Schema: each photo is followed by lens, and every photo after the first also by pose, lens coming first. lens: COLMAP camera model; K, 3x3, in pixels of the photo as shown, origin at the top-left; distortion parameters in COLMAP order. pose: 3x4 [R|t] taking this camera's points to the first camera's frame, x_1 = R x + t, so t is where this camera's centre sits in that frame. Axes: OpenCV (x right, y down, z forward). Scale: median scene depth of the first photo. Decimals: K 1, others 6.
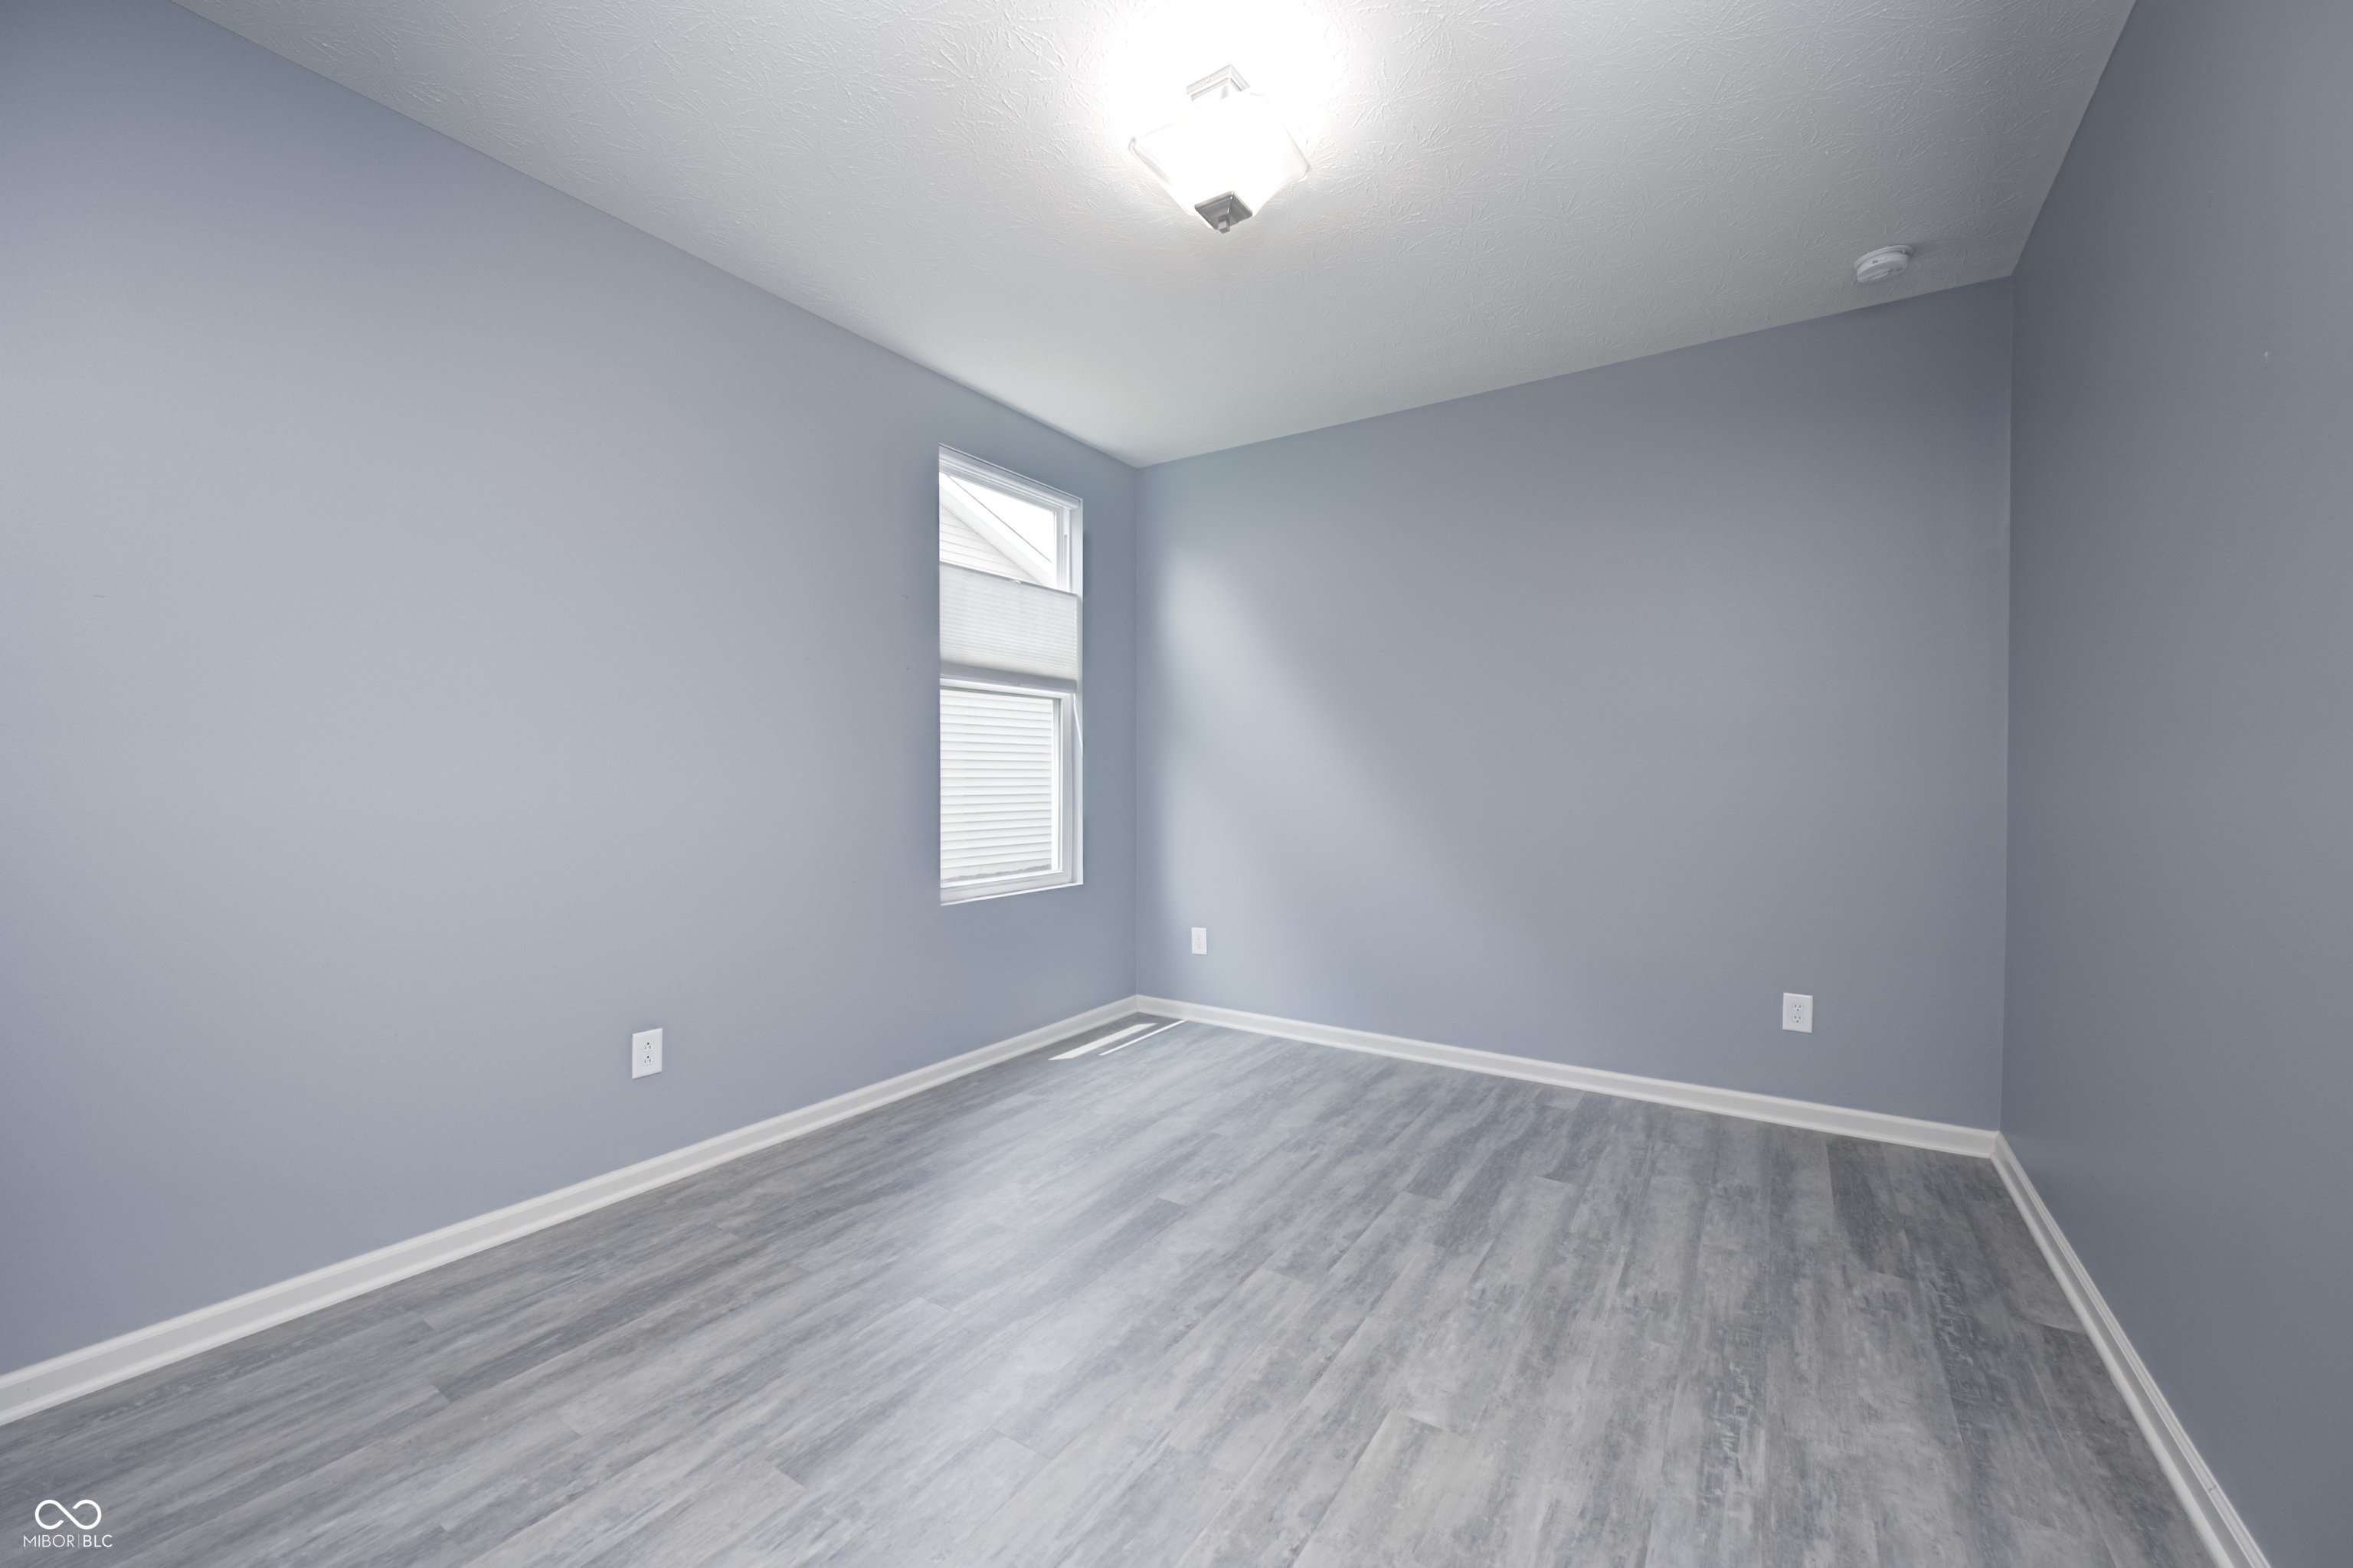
lens RADIAL K [[927.4, 0, 1173.5], [0, 927.4, 779.3], [0, 0, 1]] dist [-0.002719, 0.001875]
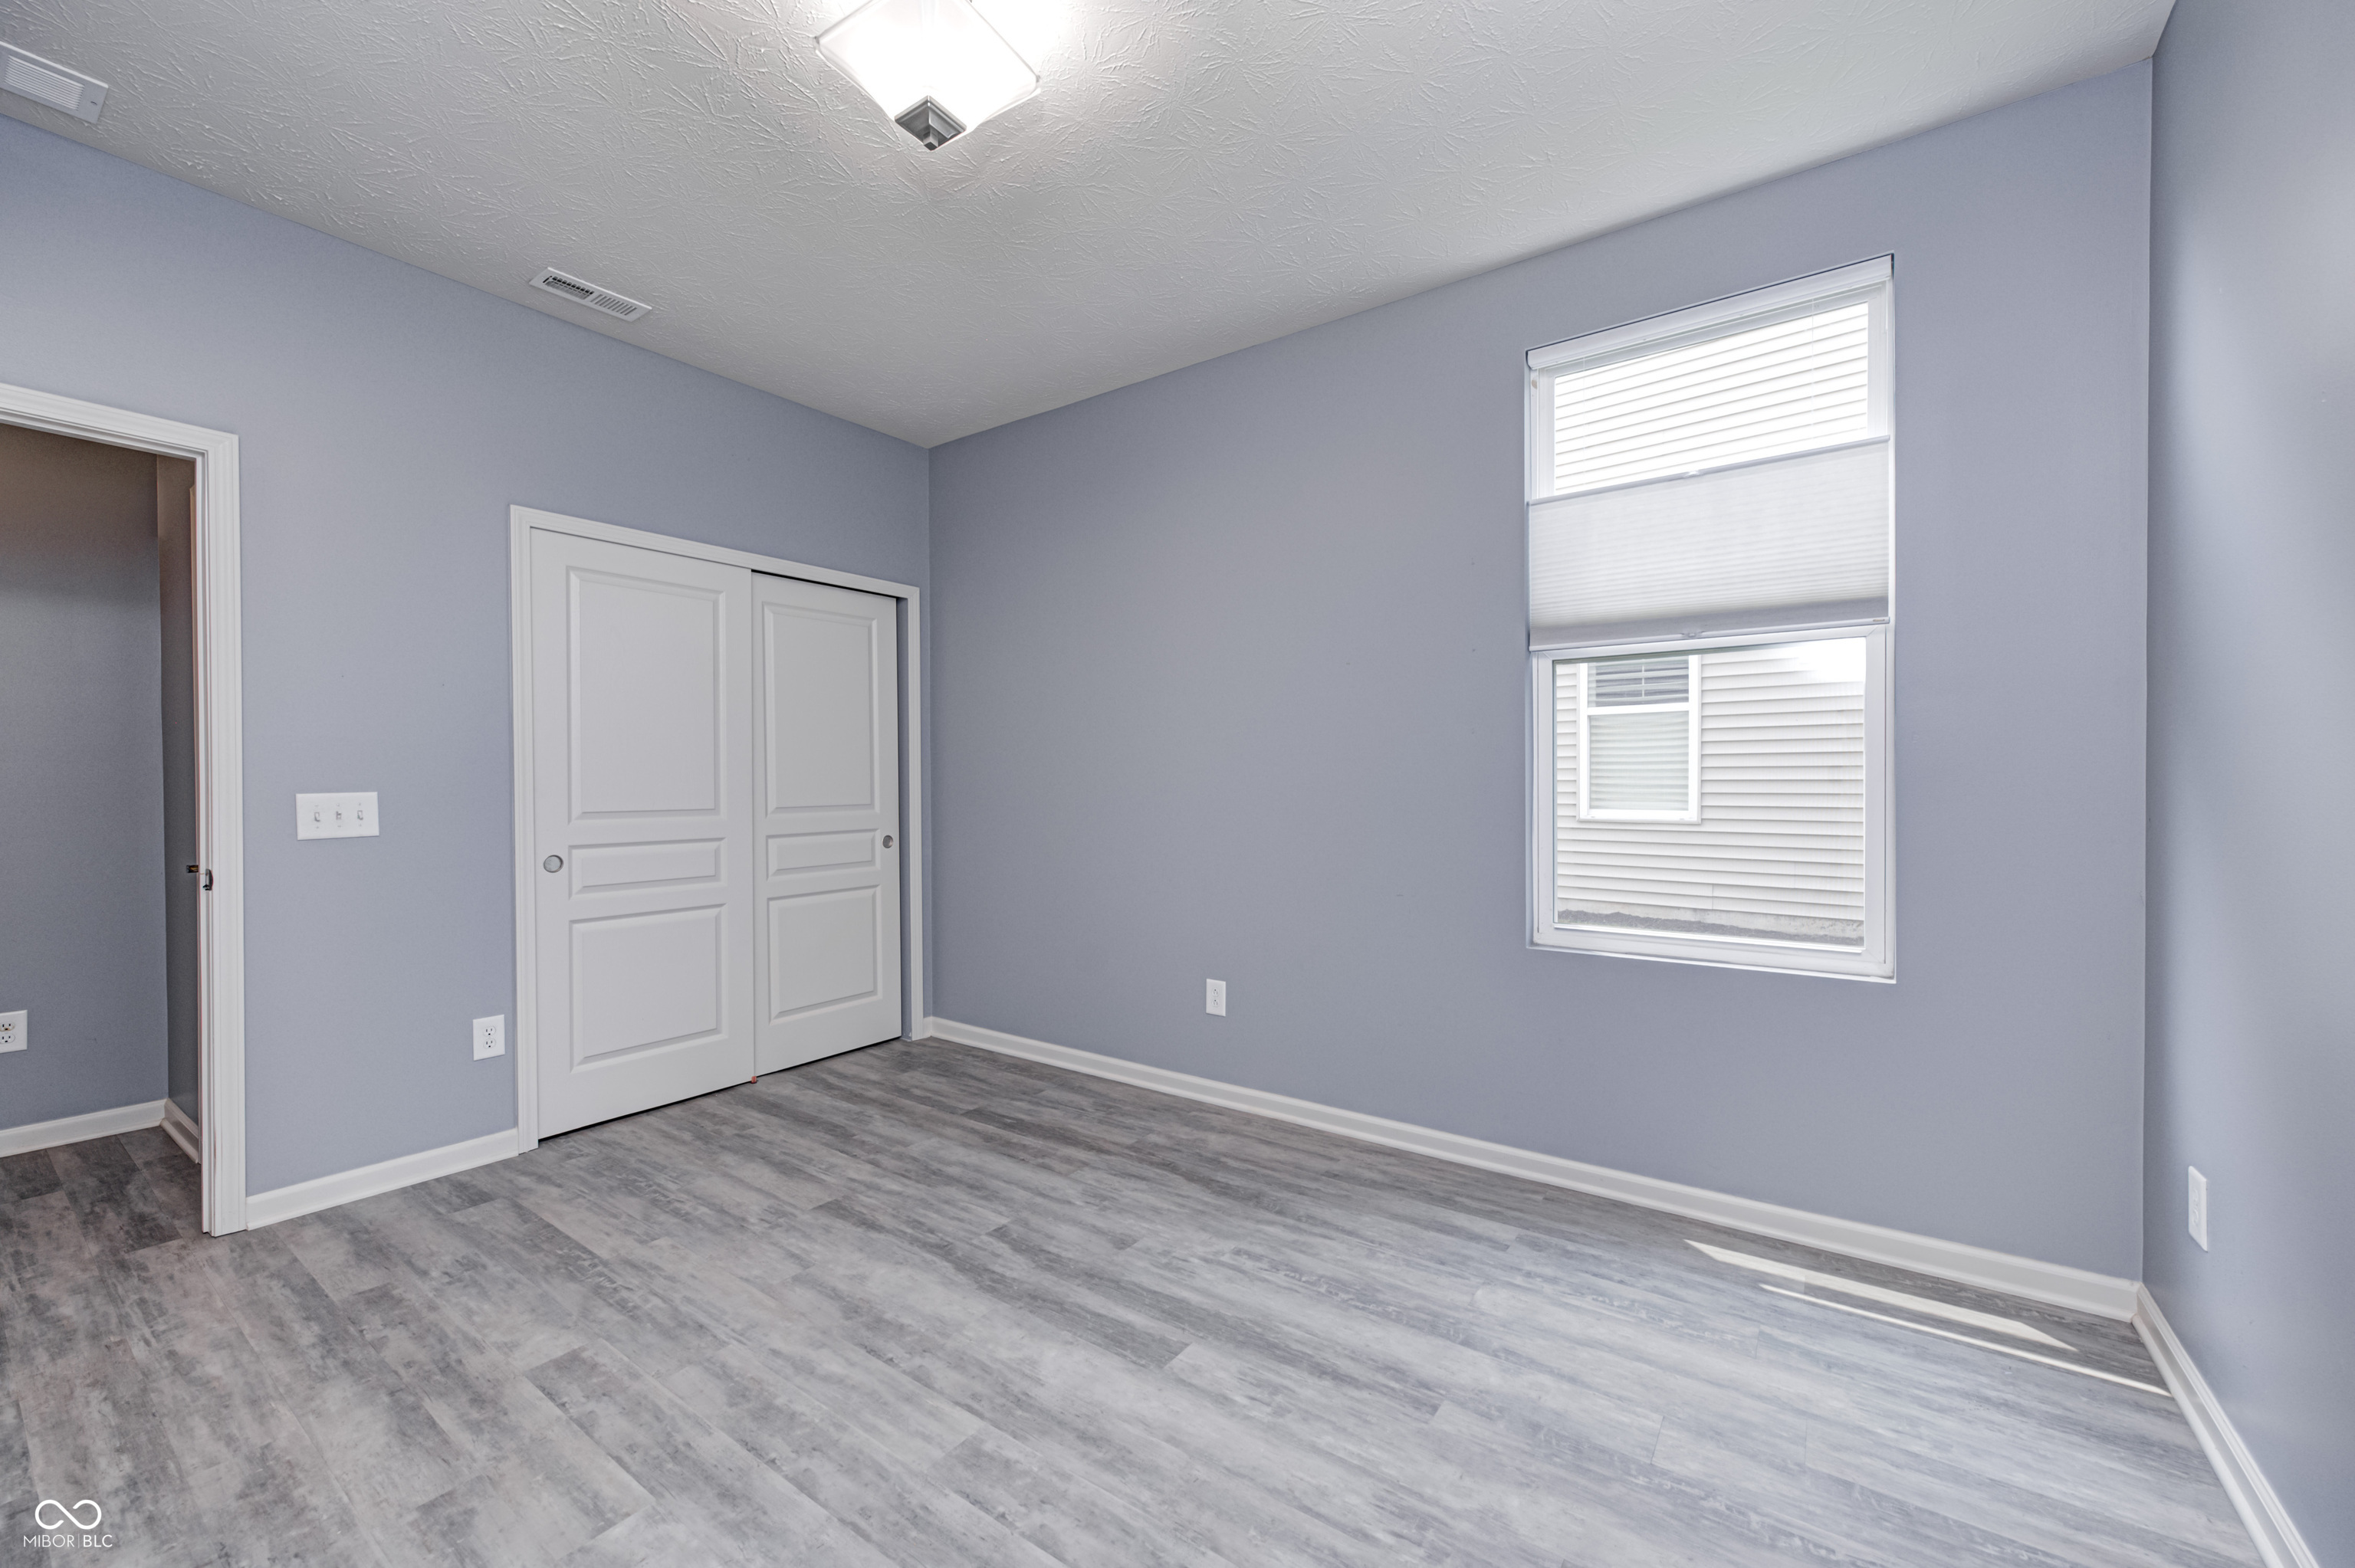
lens RADIAL K [[928.0, 0, 1176.5], [0, 928.0, 787.8], [0, 0, 1]] dist [-0.002719, 0.001875]
pose [[-0.041013, 0.004648, -0.999148, 0.776020], [0.000226, 0.999989, 0.004643, 0.000354], [0.999159, -0.000035, -0.041013, 1.088877]]
